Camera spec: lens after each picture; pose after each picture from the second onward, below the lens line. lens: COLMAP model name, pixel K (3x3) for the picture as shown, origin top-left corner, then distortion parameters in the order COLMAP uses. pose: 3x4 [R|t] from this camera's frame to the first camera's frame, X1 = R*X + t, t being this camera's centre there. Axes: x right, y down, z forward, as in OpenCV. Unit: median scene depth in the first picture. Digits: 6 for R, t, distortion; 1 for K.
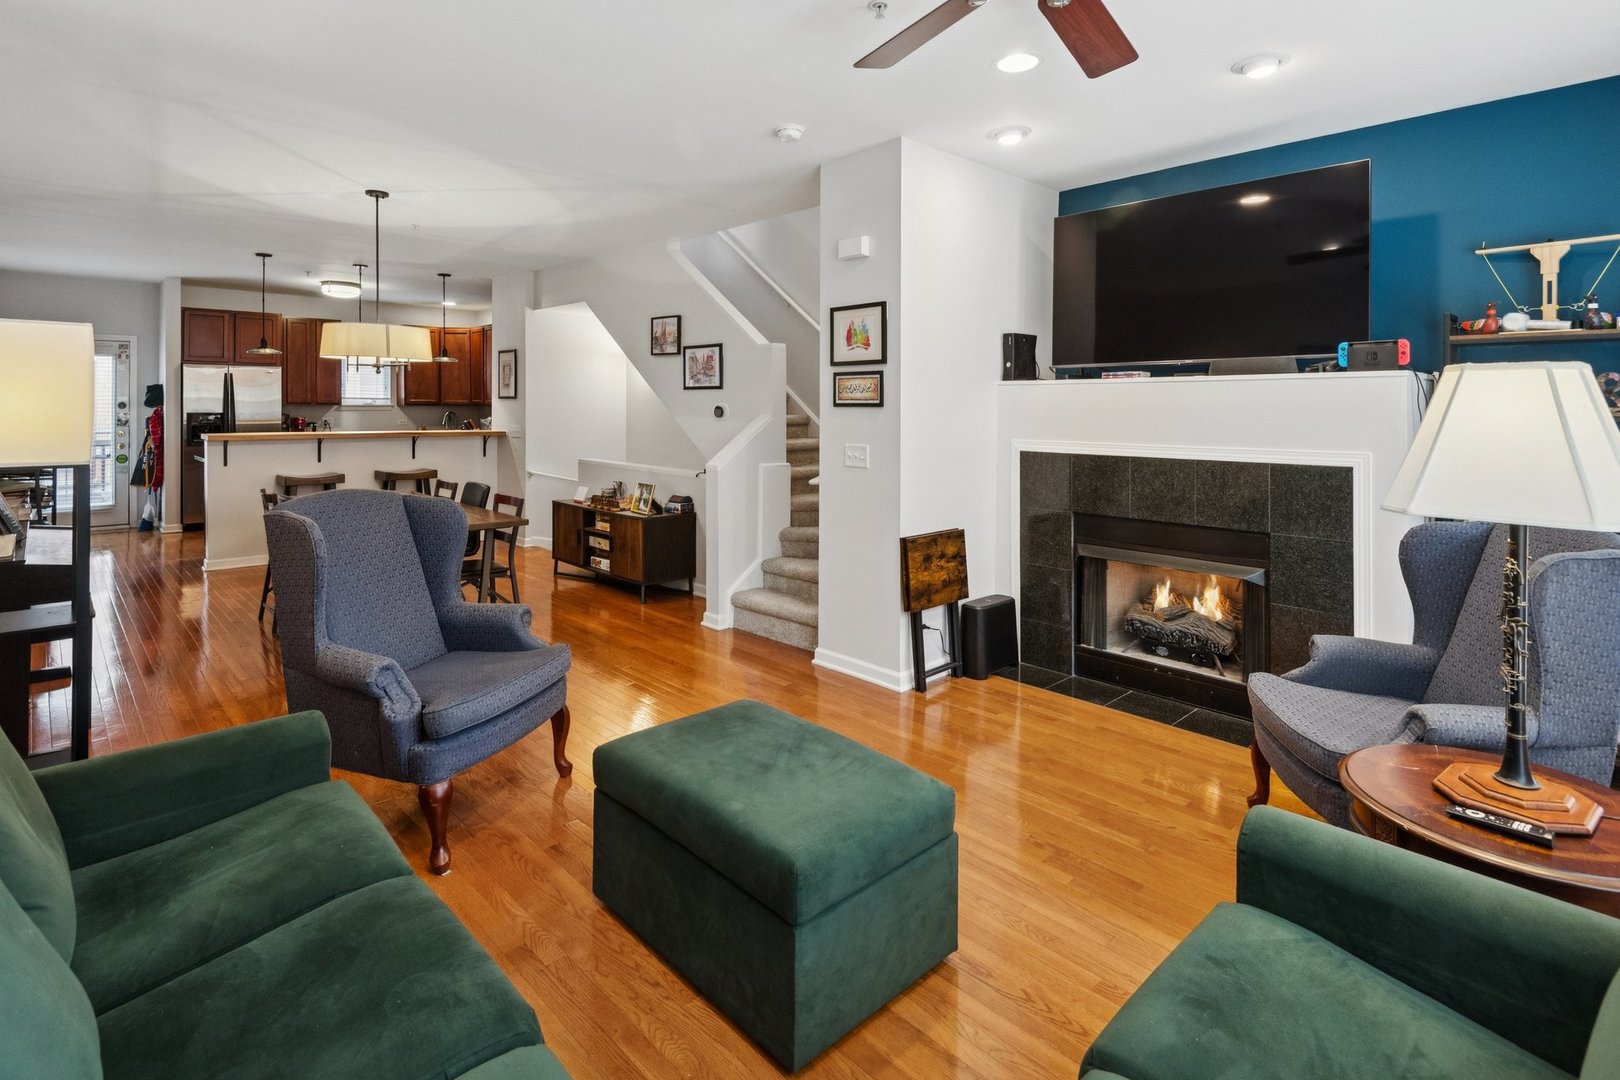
lens RADIAL K [[802.4, 0, 809.0], [0, 802.4, 414.8], [0, 0, 1]] dist [0.036325, -0.030569]
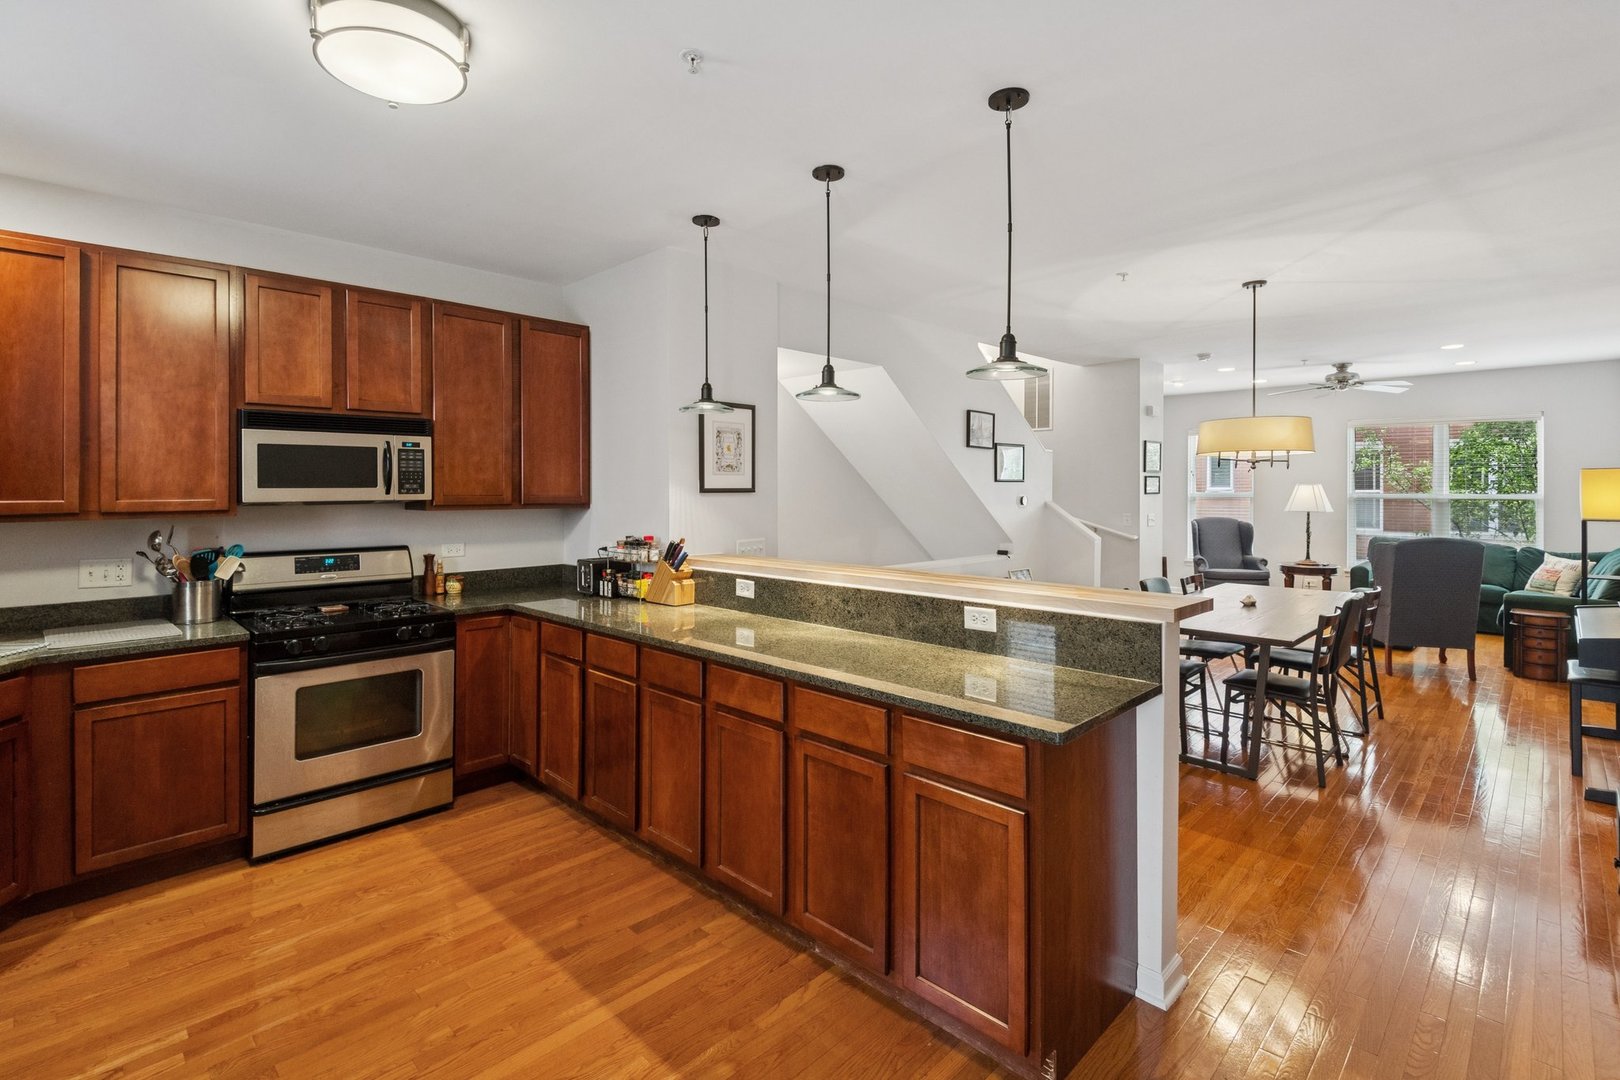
lens RADIAL K [[759.7, 0, 804.9], [0, 759.7, 487.8], [0, 0, 1]] dist [0.034992, -0.020541]
pose [[-0.035652, -0.007008, 0.999340, -1.025375], [0.014622, 0.999865, 0.007533, -0.030542], [-0.999257, 0.014881, -0.035545, 1.116299]]
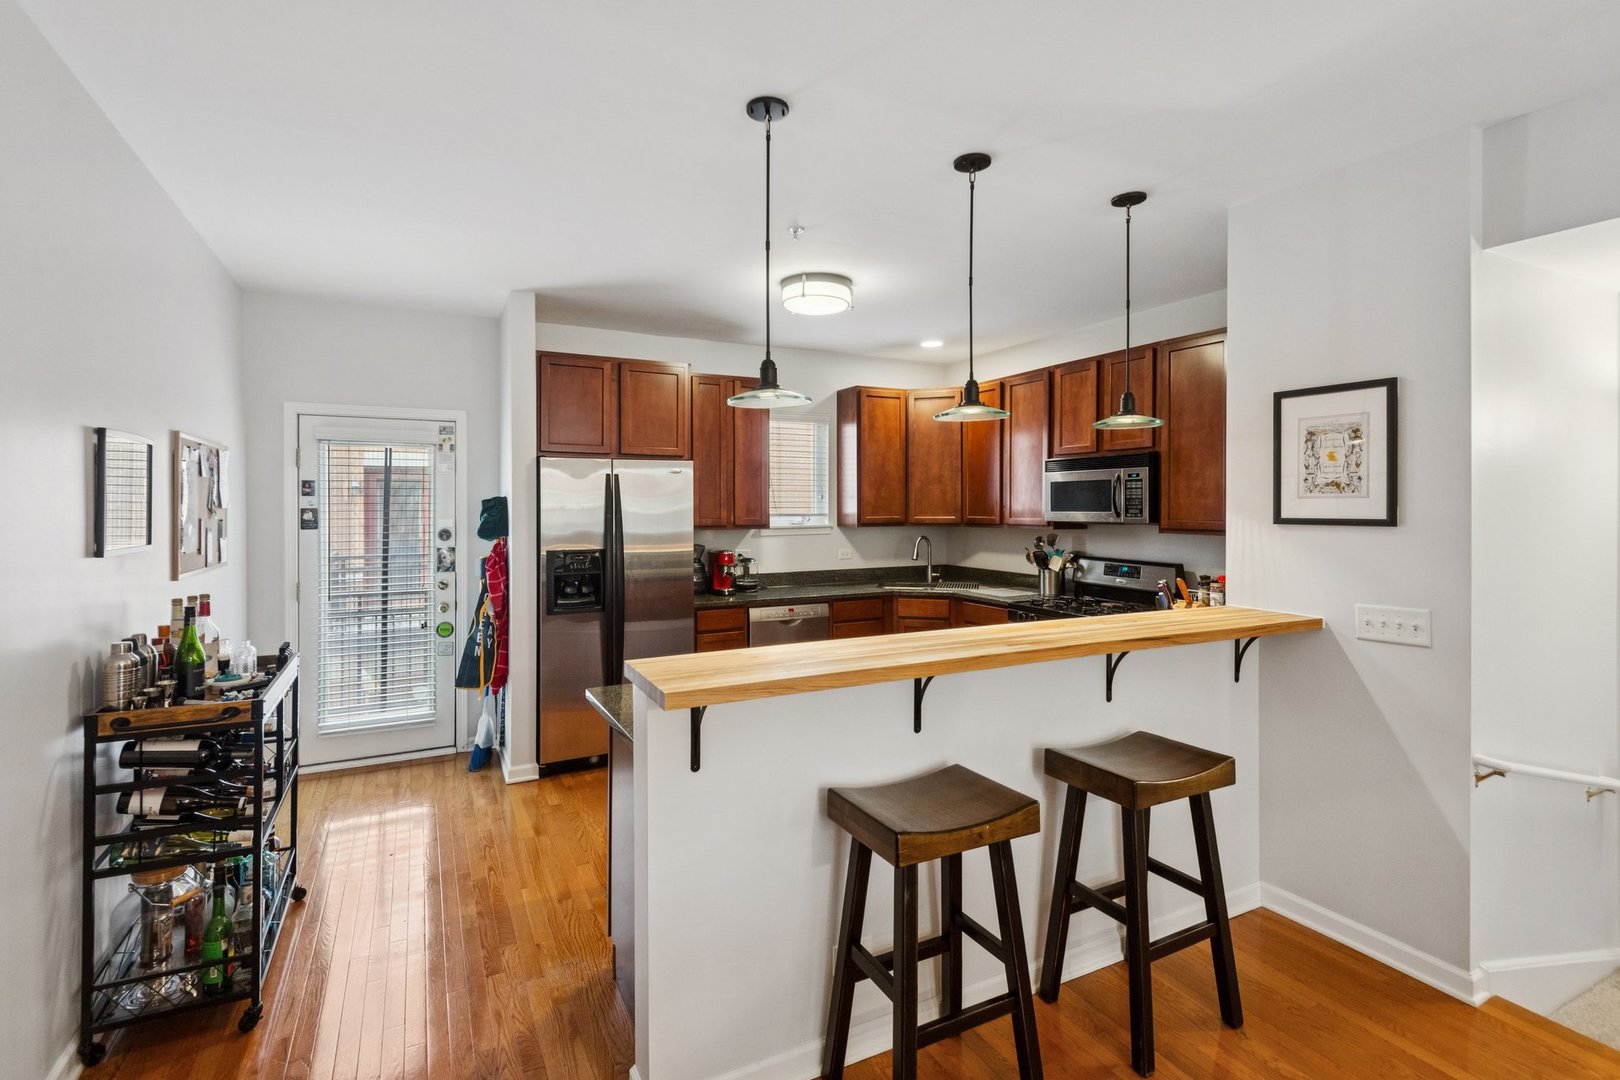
lens RADIAL K [[759.7, 0, 803.1], [0, 759.7, 508.3], [0, 0, 1]] dist [0.037632, -0.020427]
pose [[0.957479, -0.008953, -0.288365, -0.574611], [0.006799, 0.999941, -0.008472, -0.030348], [0.288424, 0.006151, 0.957483, 0.709514]]
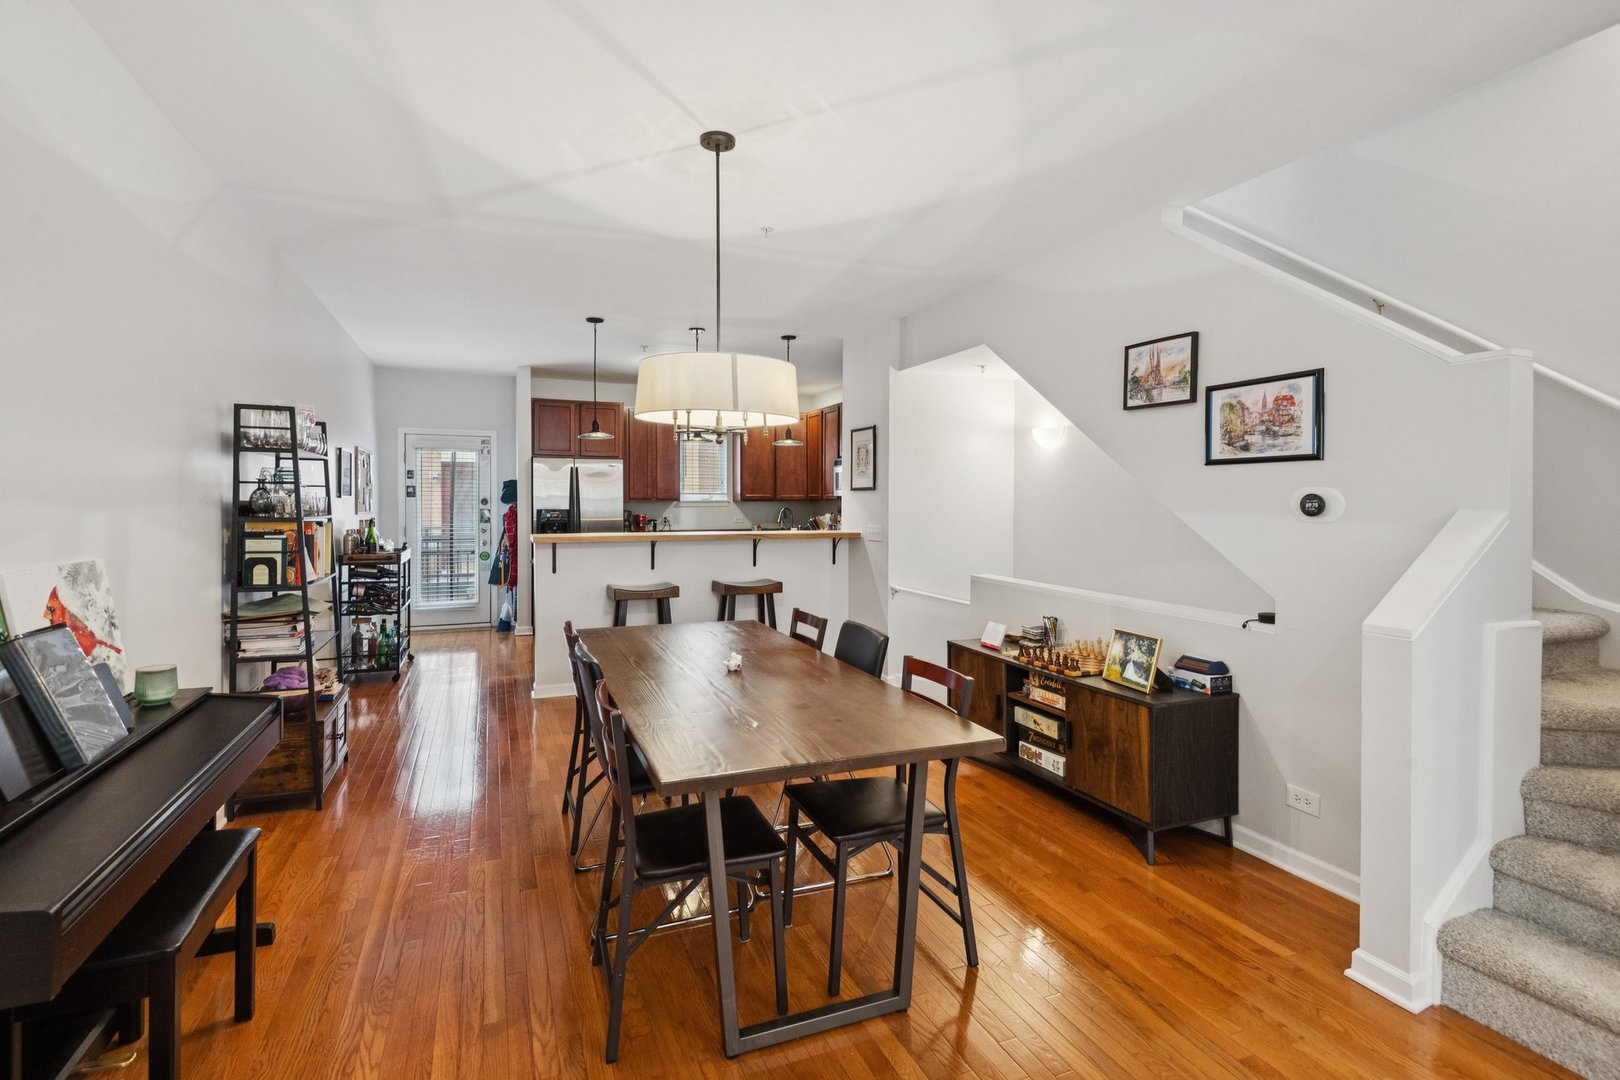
lens RADIAL K [[757.1, 0, 798.2], [0, 757.1, 515.3], [0, 0, 1]] dist [0.040014, 0.000059]
pose [[0.929422, 0.001629, -0.369015, -0.190632], [0.000396, 0.999985, 0.005413, -0.000220], [0.369019, -0.005177, 0.929408, 0.352645]]
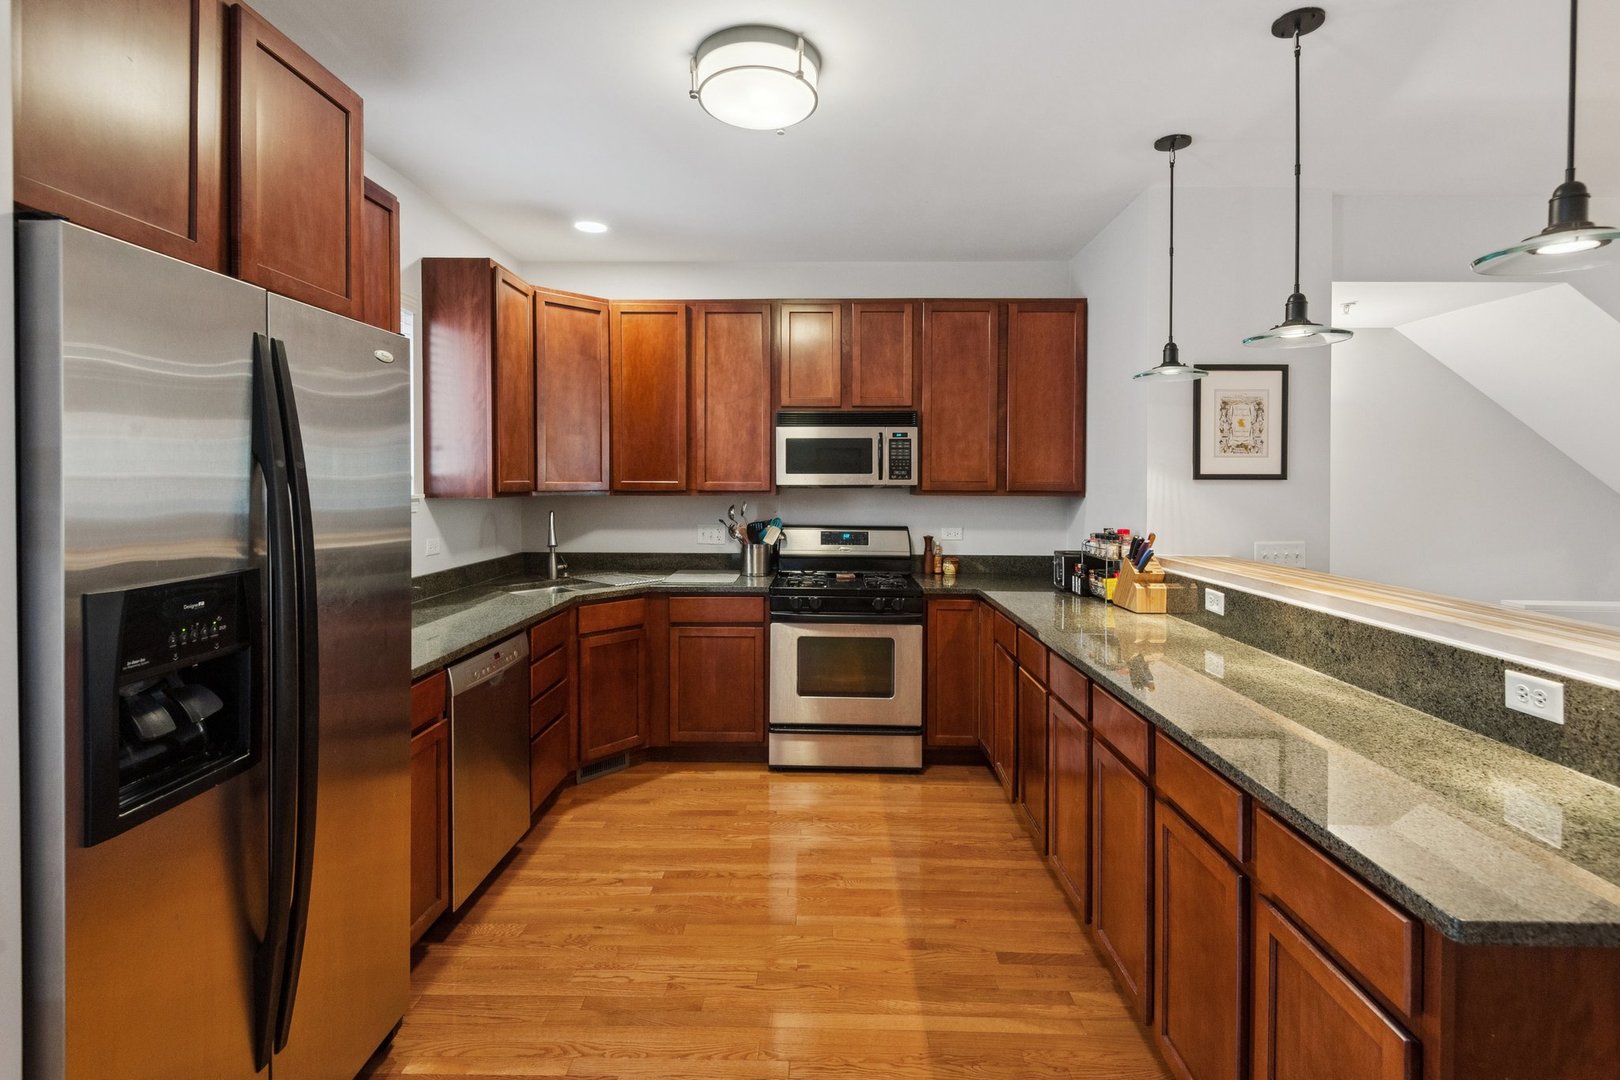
lens RADIAL K [[764.1, 0, 812.2], [0, 764.1, 488.8], [0, 0, 1]] dist [0.036760, -0.024511]
pose [[0.702376, -0.011598, 0.711711, -0.950131], [0.010838, 0.999926, 0.005599, -0.023309], [-0.711723, 0.003781, 0.702450, 1.010313]]
